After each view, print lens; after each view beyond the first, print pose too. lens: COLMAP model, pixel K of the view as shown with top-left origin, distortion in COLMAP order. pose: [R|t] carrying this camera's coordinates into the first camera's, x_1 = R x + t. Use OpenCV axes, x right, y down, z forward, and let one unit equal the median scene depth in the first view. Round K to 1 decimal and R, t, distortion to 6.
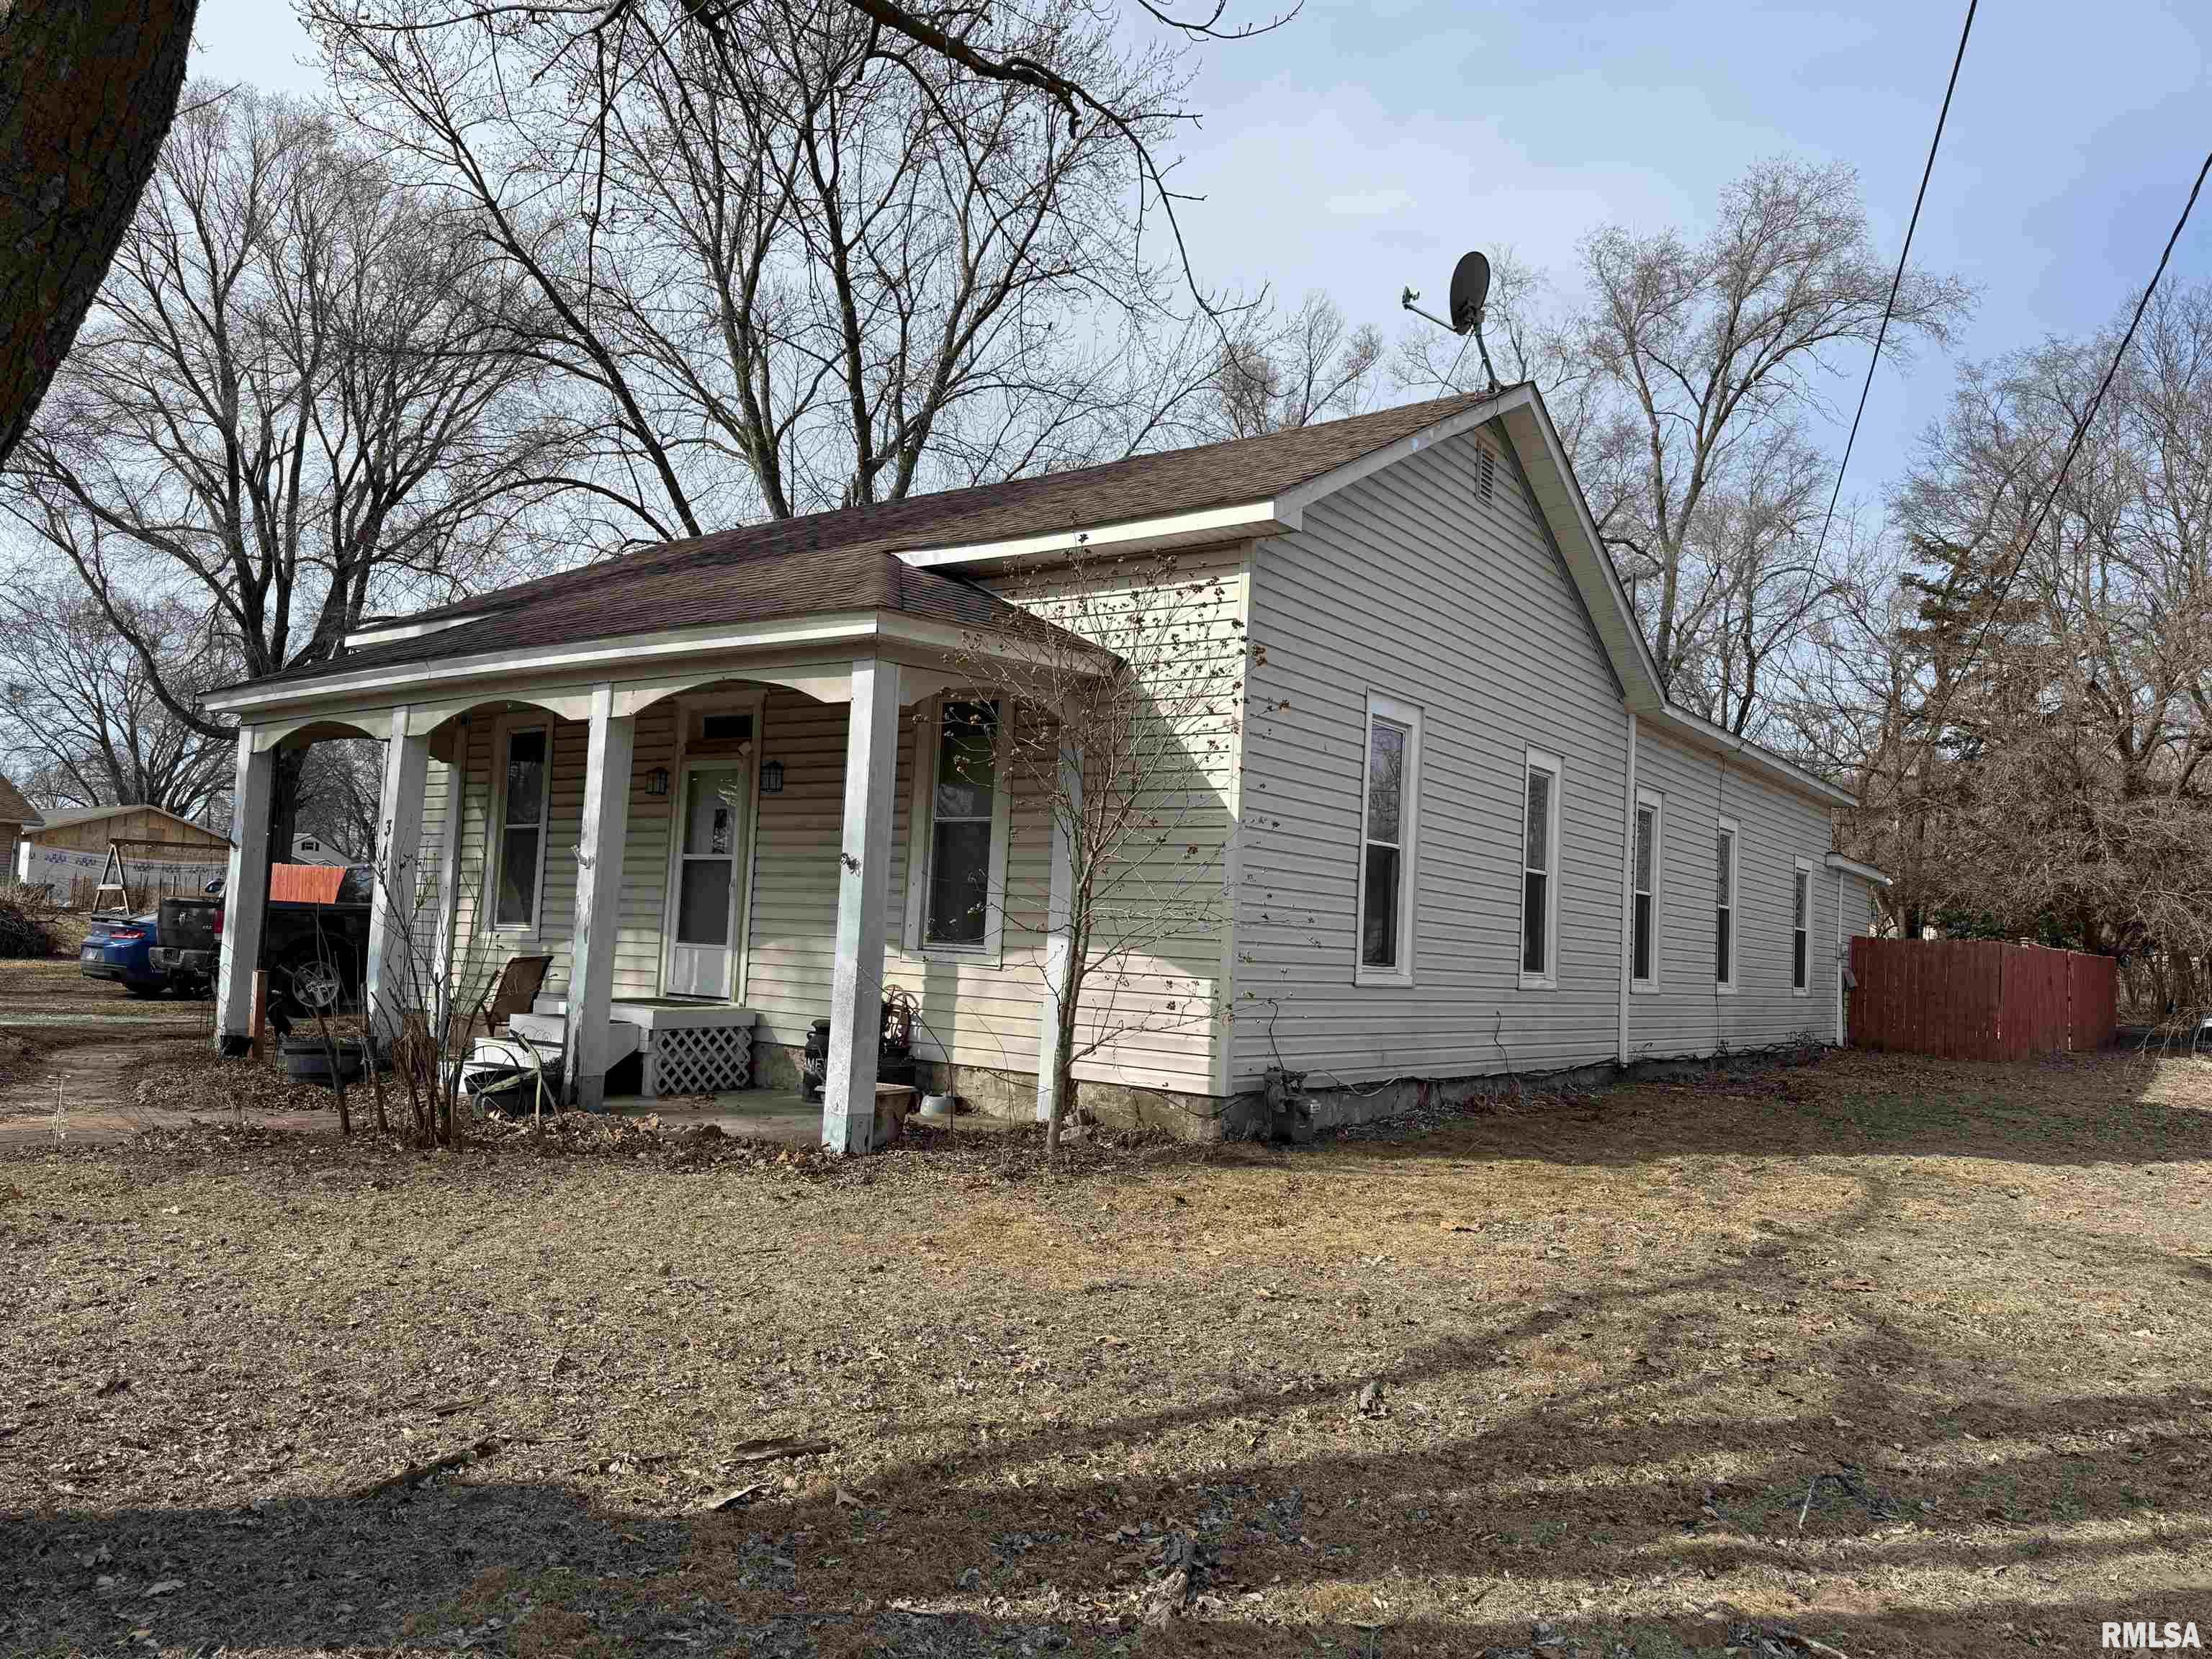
lens RADIAL K [[1550.3, 0, 1090.9], [0, 1550.3, 829.9], [0, 0, 1]] dist [0.086704, -0.084236]
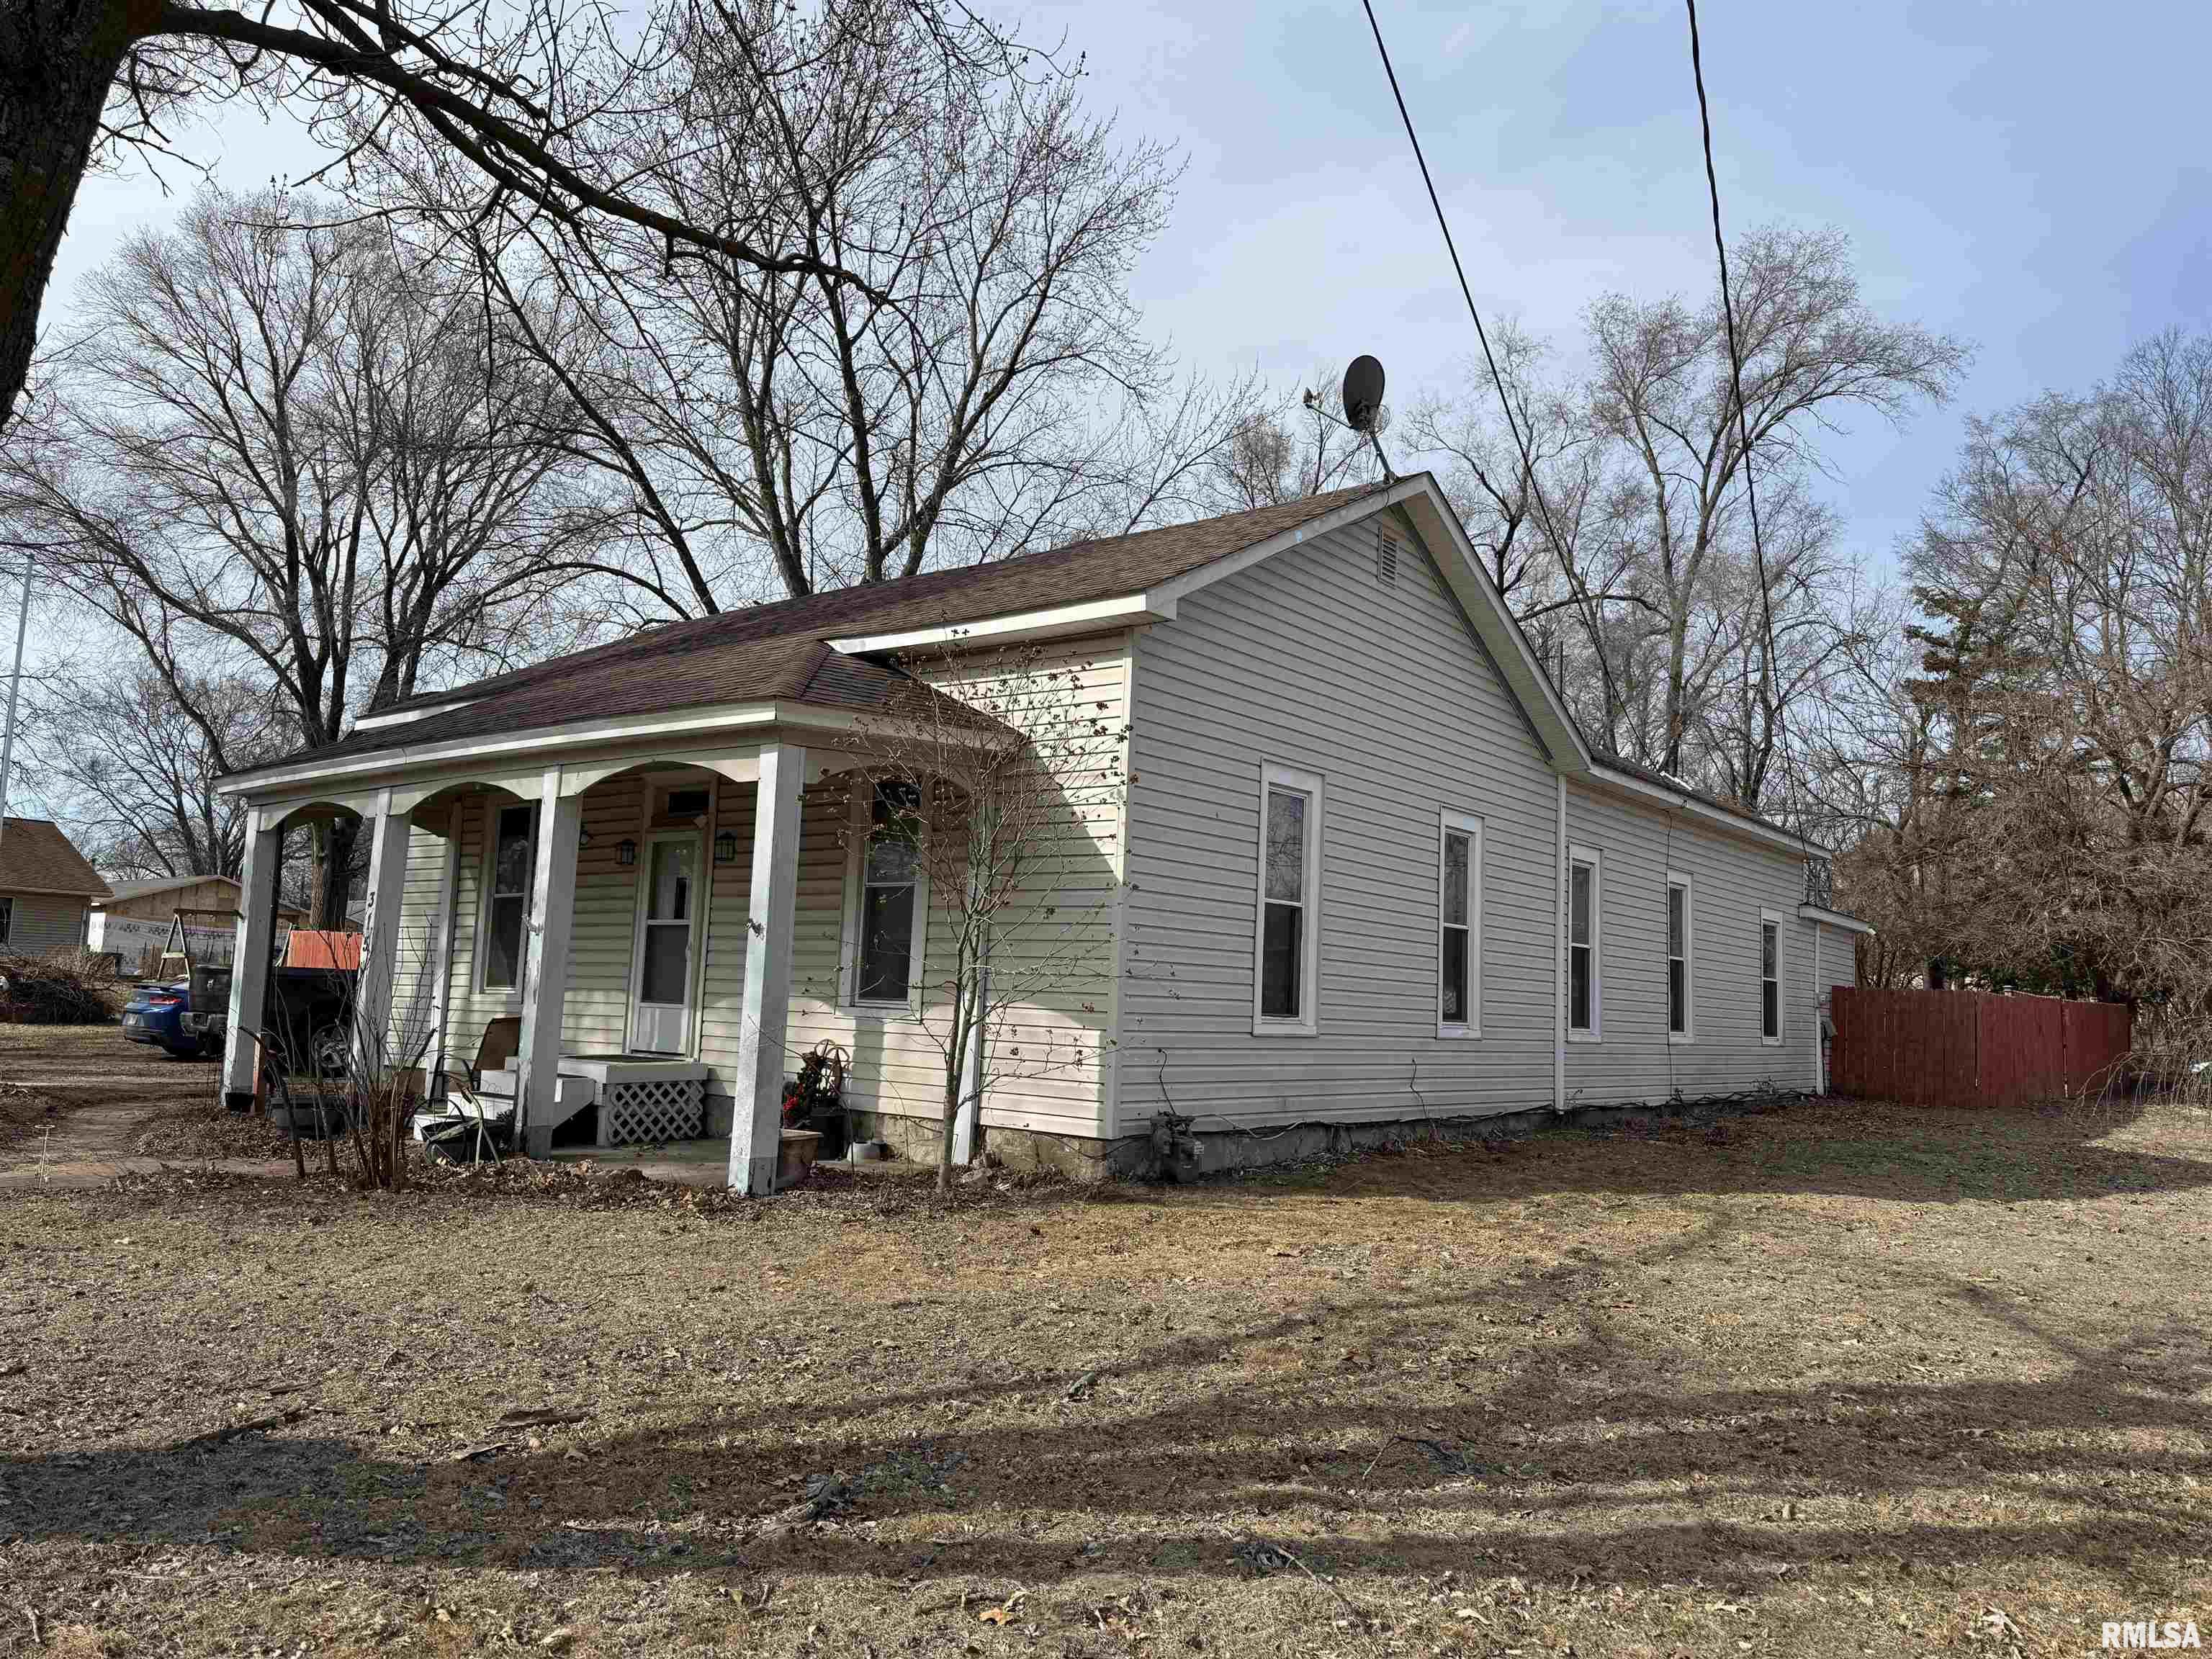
lens RADIAL K [[1553.9, 0, 1103.6], [0, 1553.9, 824.9], [0, 0, 1]] dist [0.089528, -0.097323]
pose [[0.999323, -0.013470, -0.034248, 0.078992], [0.012107, 0.999138, -0.039705, -0.002713], [0.034753, 0.039264, 0.998624, -0.060725]]
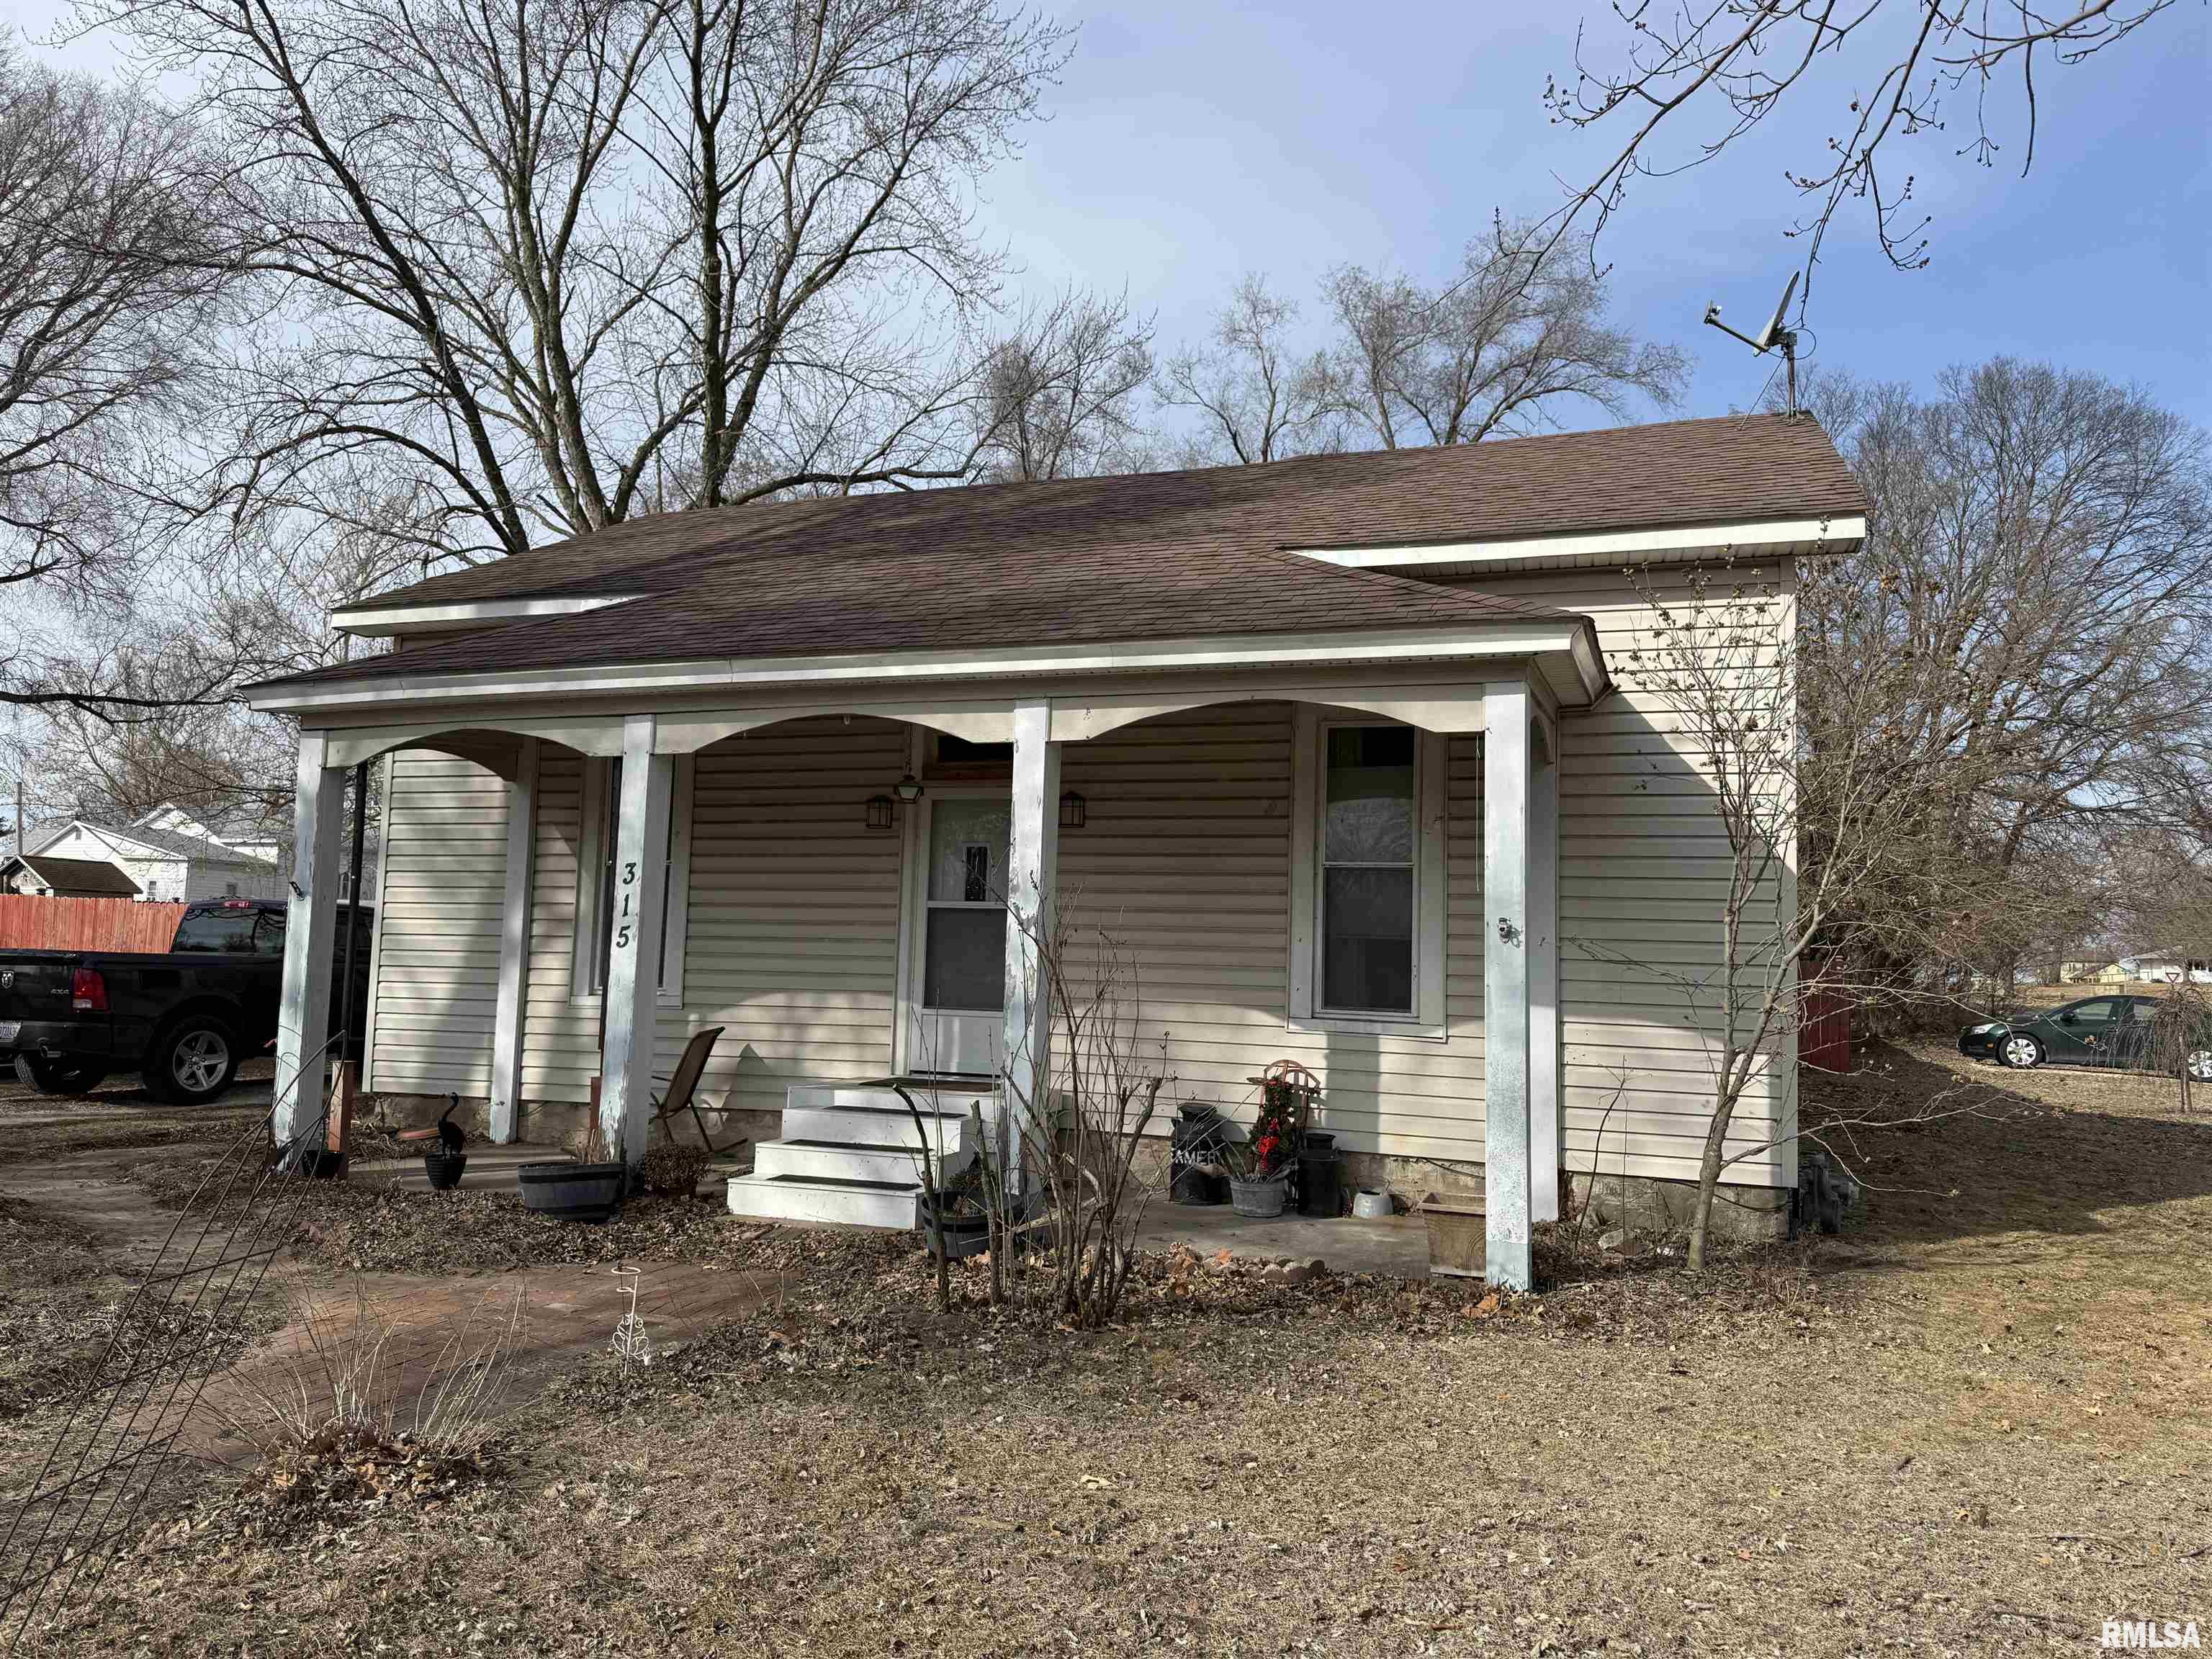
lens RADIAL K [[1545.9, 0, 1080.9], [0, 1545.9, 827.0], [0, 0, 1]] dist [0.130453, -0.201774]
pose [[0.959230, 0.006841, 0.282543, -0.362101], [-0.005133, 0.999964, -0.006785, -0.016070], [-0.282579, 0.005058, 0.959231, 0.168058]]
